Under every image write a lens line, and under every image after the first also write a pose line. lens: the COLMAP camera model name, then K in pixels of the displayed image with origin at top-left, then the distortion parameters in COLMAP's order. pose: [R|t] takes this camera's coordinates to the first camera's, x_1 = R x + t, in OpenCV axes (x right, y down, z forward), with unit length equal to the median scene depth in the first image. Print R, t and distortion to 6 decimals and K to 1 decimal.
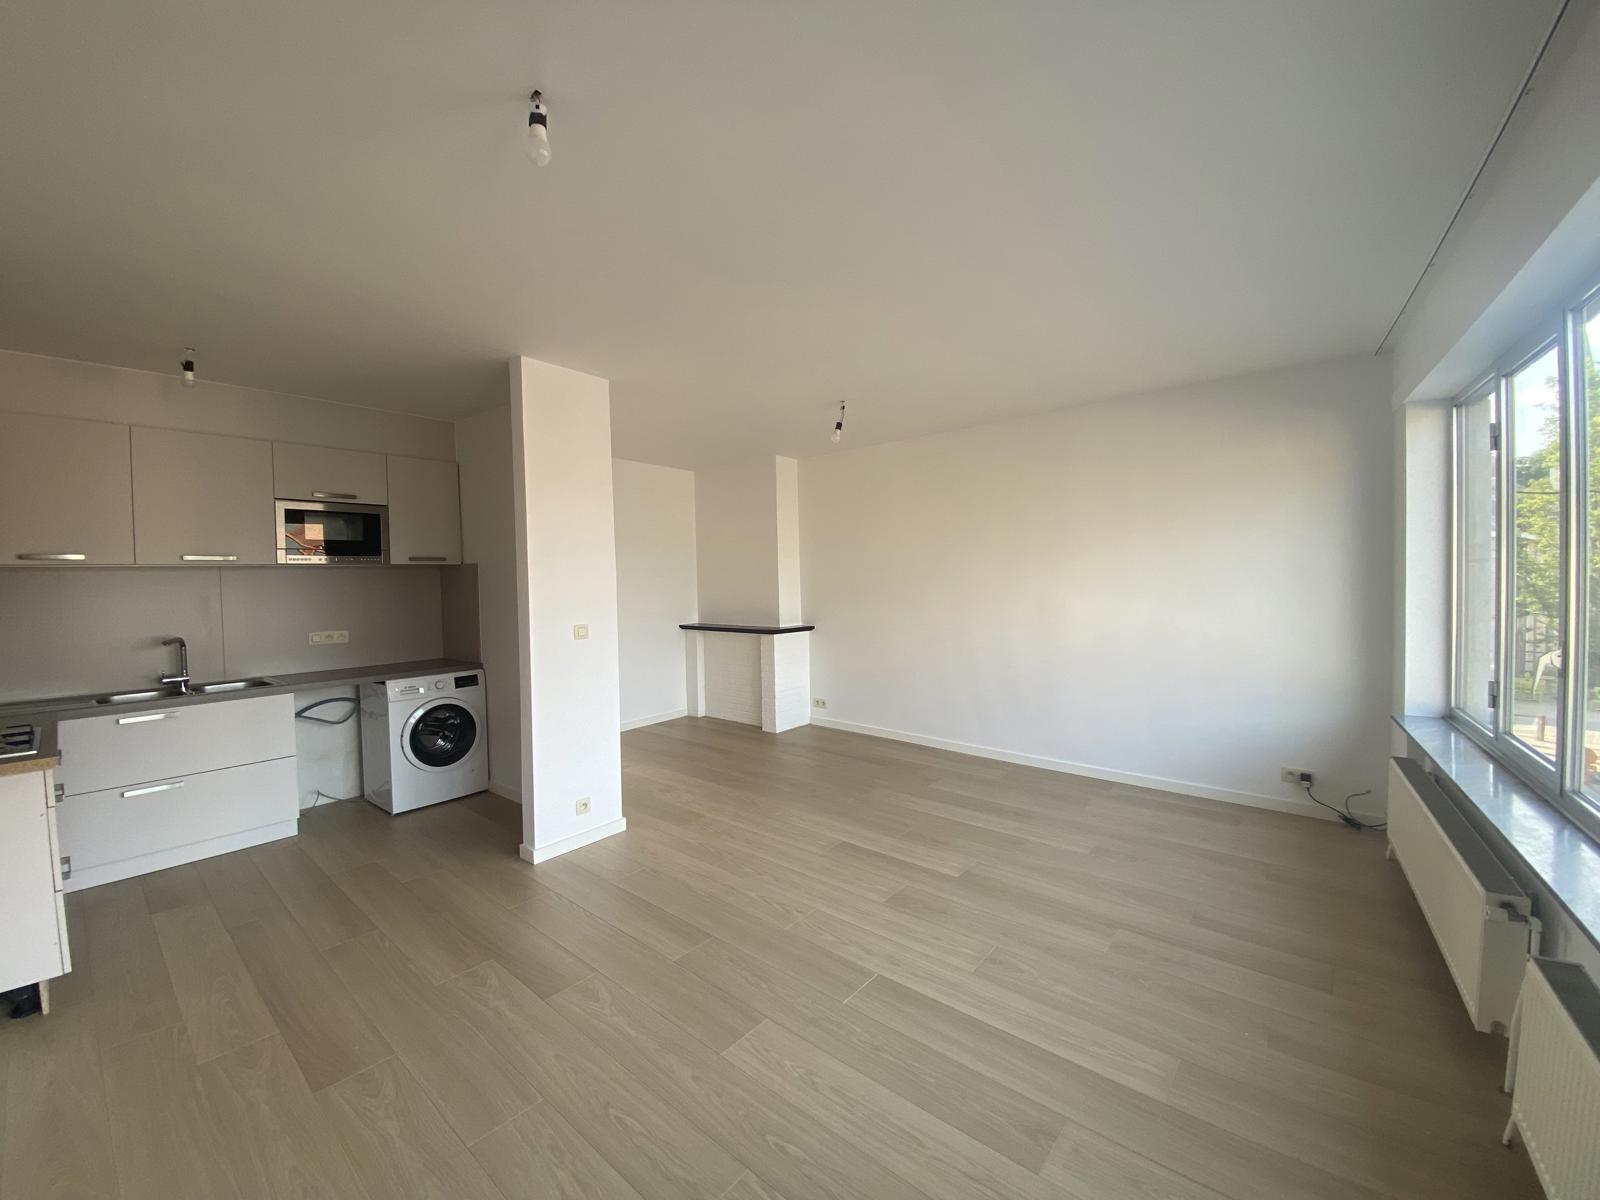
lens RADIAL K [[596.3, 0, 796.6], [0, 596.3, 597.7], [0, 0, 1]] dist [-0.000891, -0.017011]
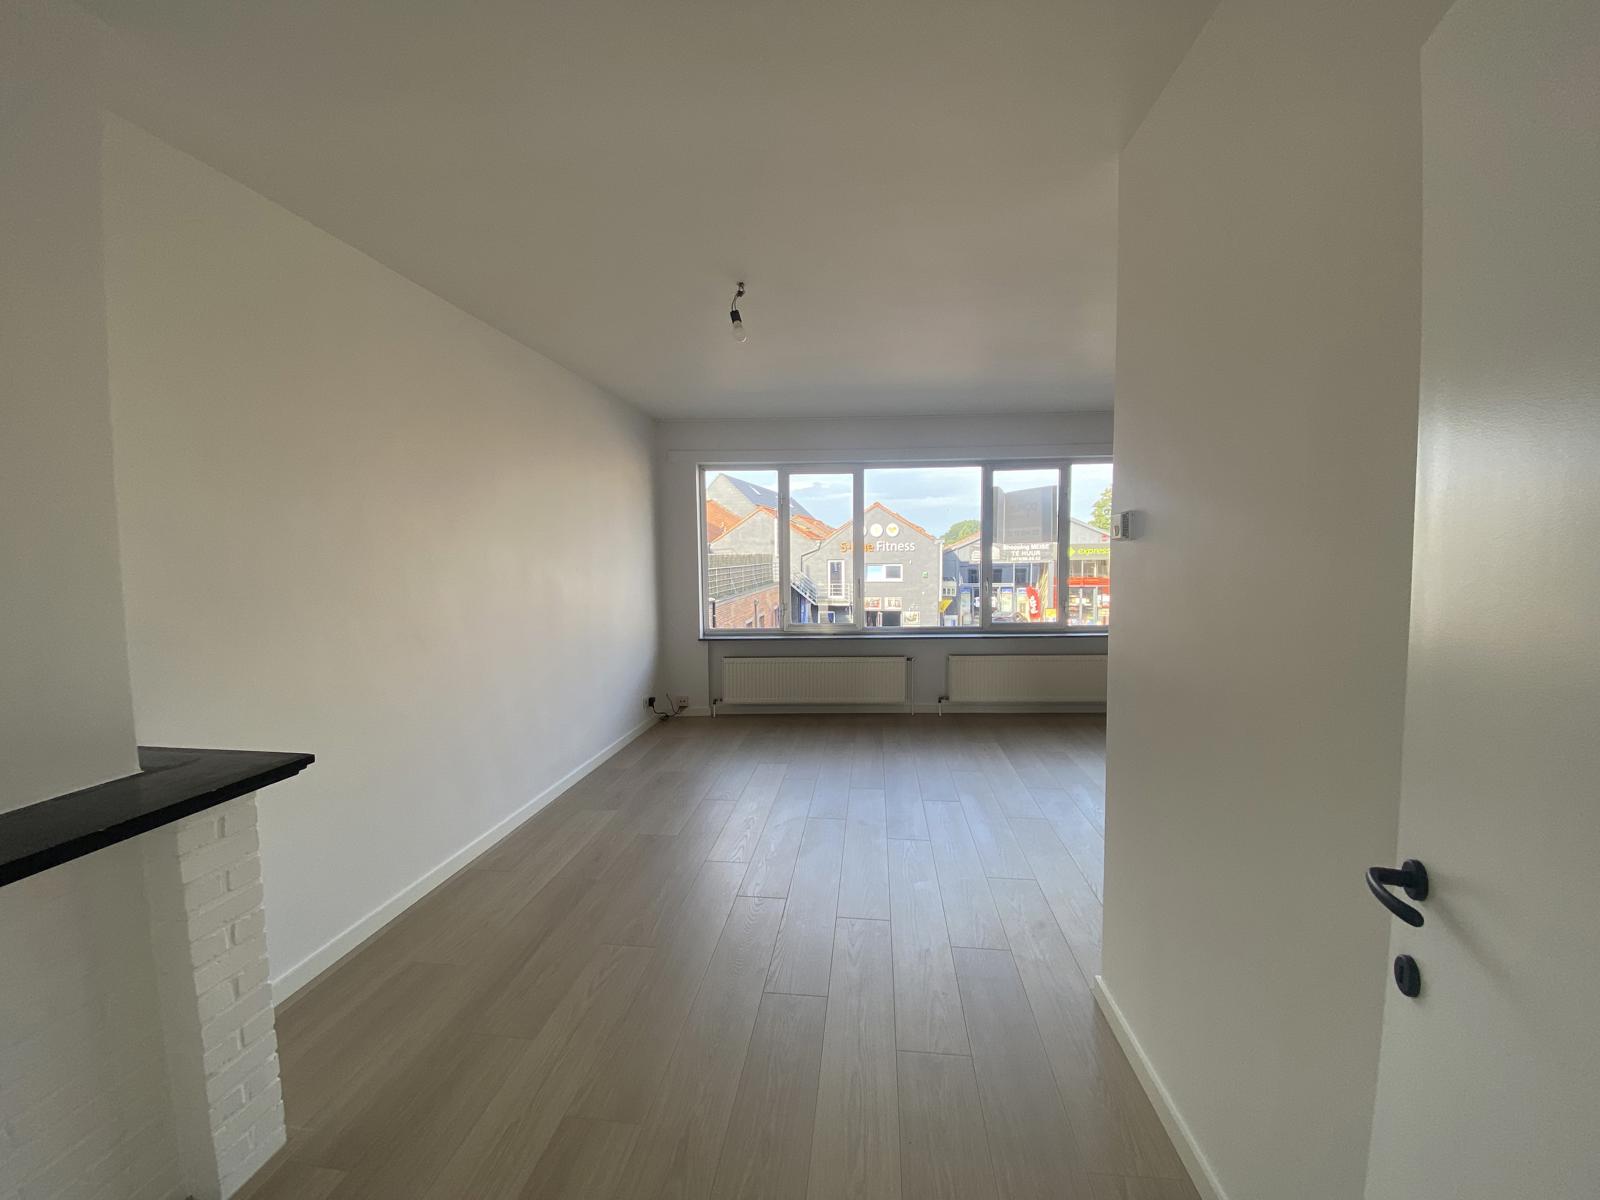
lens RADIAL K [[596.3, 0, 796.6], [0, 596.3, 597.7], [0, 0, 1]] dist [-0.000891, -0.017011]
pose [[-0.512739, -0.031946, 0.857950, -0.534160], [0.060701, 0.995458, 0.073343, -0.028667], [-0.856396, 0.089684, -0.508471, 1.341827]]
